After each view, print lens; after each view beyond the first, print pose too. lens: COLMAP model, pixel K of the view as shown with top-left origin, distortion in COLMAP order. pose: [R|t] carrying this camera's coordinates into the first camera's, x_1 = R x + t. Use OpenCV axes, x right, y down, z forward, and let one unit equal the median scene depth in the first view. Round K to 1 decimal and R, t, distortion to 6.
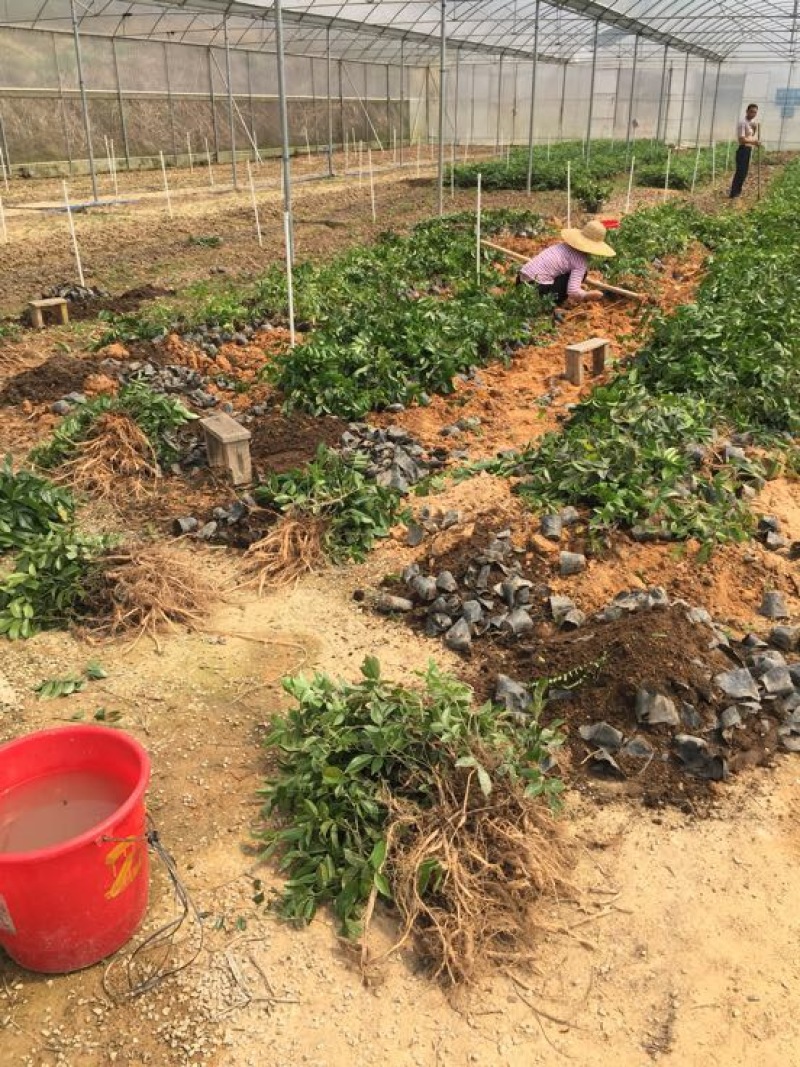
lens RADIAL K [[921.3, 0, 403.4], [0, 921.3, 520.1], [0, 0, 1]] dist [0.076406, -0.118678]
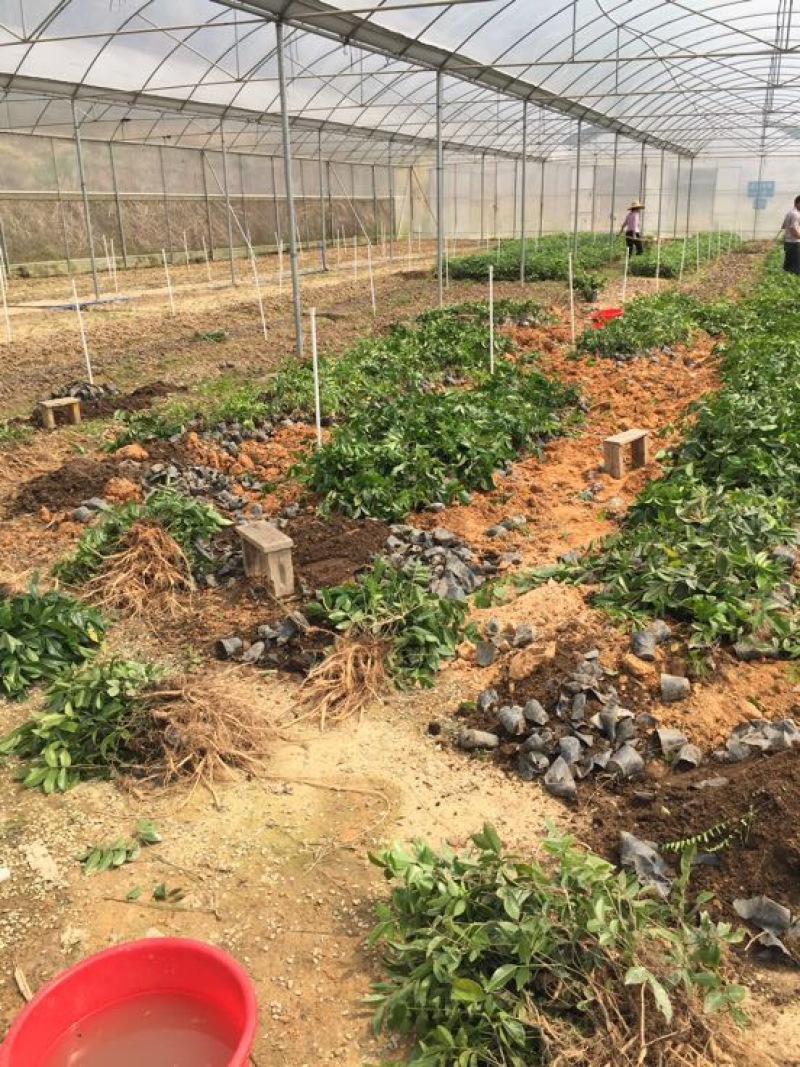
lens RADIAL K [[906.1, 0, 400.0], [0, 906.1, 533.5], [0, 0, 1]] dist [0.074392, -0.120623]
pose [[0.999705, -0.019977, 0.013793, -0.082531], [0.020924, 0.997163, -0.072305, -0.039611], [-0.012310, 0.072572, 0.997287, 0.102645]]
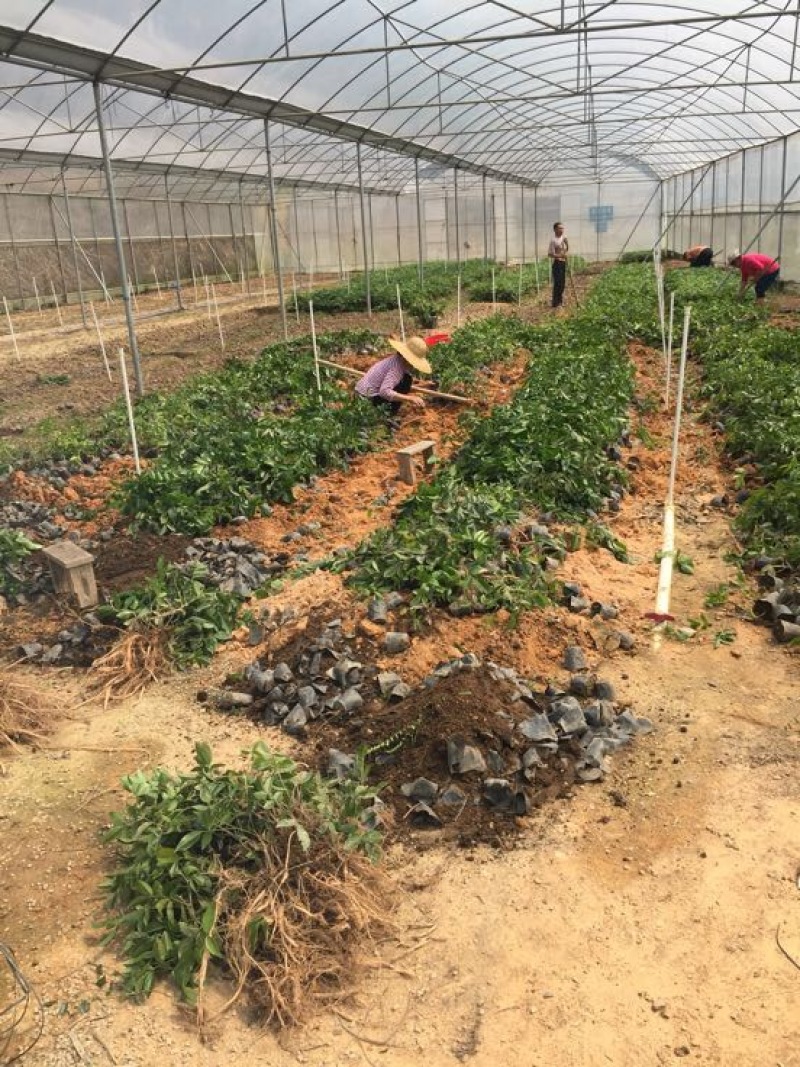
lens RADIAL K [[921.3, 0, 403.4], [0, 921.3, 520.1], [0, 0, 1]] dist [0.076406, -0.118678]
pose [[0.986979, -0.094606, 0.130088, 0.055149], [0.109559, 0.987531, -0.113044, 0.025330], [-0.117771, 0.125824, 0.985037, -0.087933]]
